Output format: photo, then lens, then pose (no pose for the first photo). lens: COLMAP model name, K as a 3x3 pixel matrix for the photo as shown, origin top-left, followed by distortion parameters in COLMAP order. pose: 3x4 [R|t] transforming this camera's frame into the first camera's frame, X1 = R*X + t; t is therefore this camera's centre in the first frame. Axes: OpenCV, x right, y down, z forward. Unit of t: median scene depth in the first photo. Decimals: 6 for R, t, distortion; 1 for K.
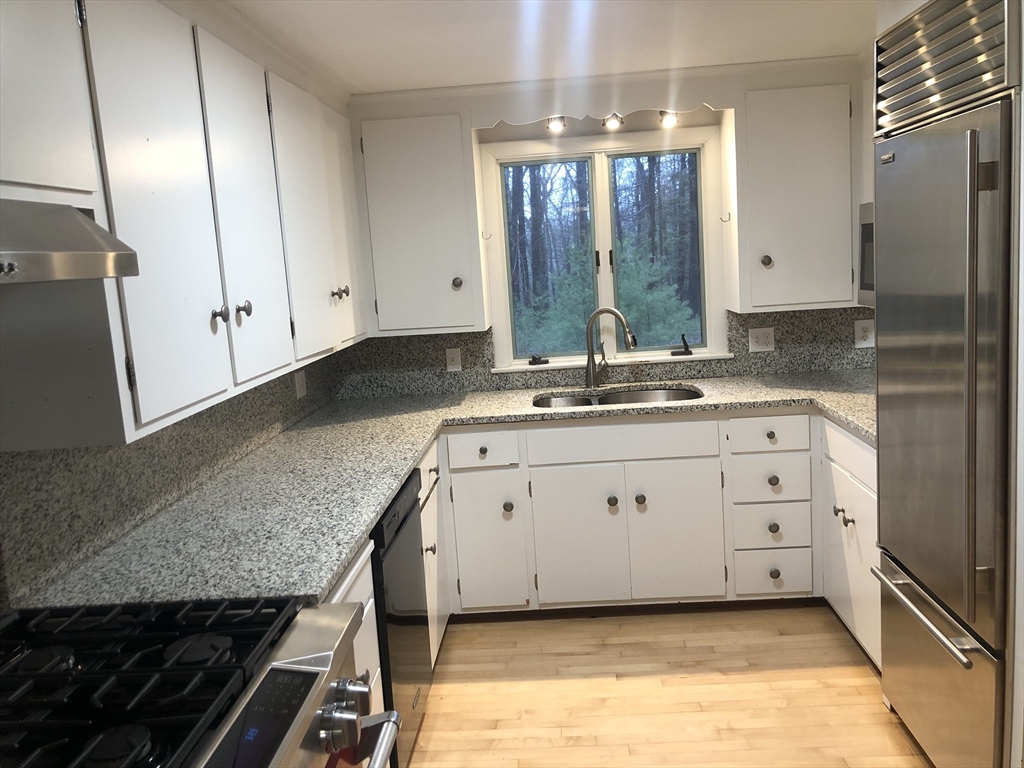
lens RADIAL K [[844.2, 0, 510.9], [0, 844.2, 382.0], [0, 0, 1]] dist [0.044537, -0.048398]
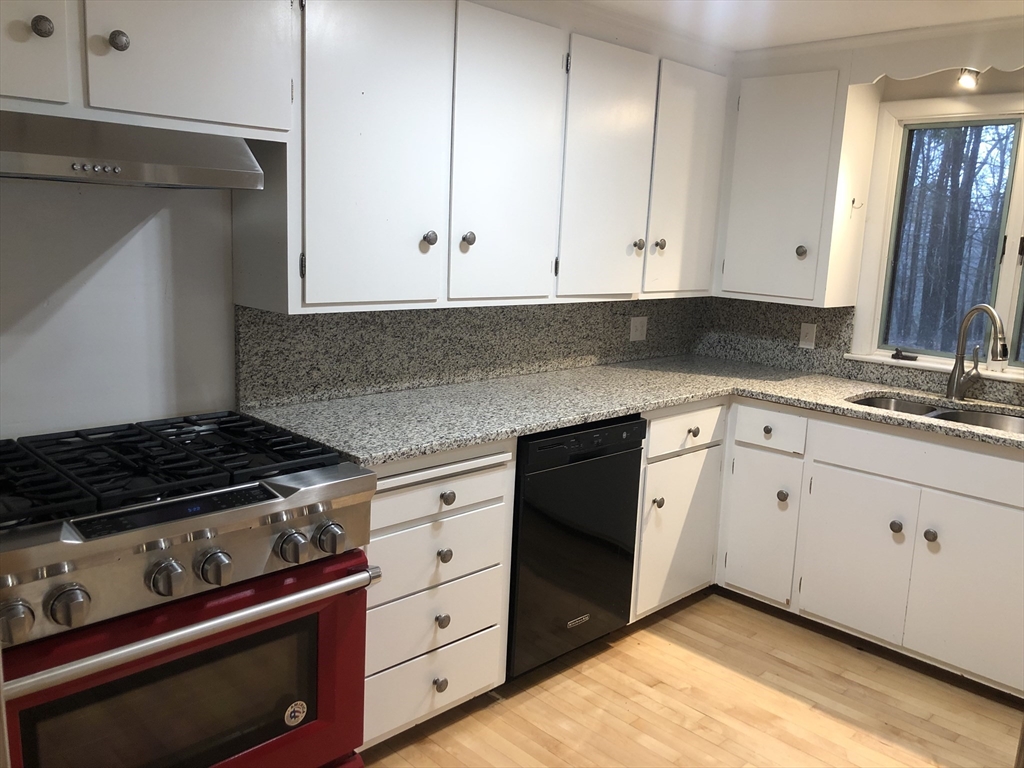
lens RADIAL K [[844.2, 0, 511.1], [0, 844.2, 387.0], [0, 0, 1]] dist [0.044537, -0.048398]
pose [[0.731609, 0.226175, -0.643112, 0.350929], [-0.194558, 0.973399, 0.121002, -0.024057], [0.653373, 0.036596, 0.756151, 0.090676]]
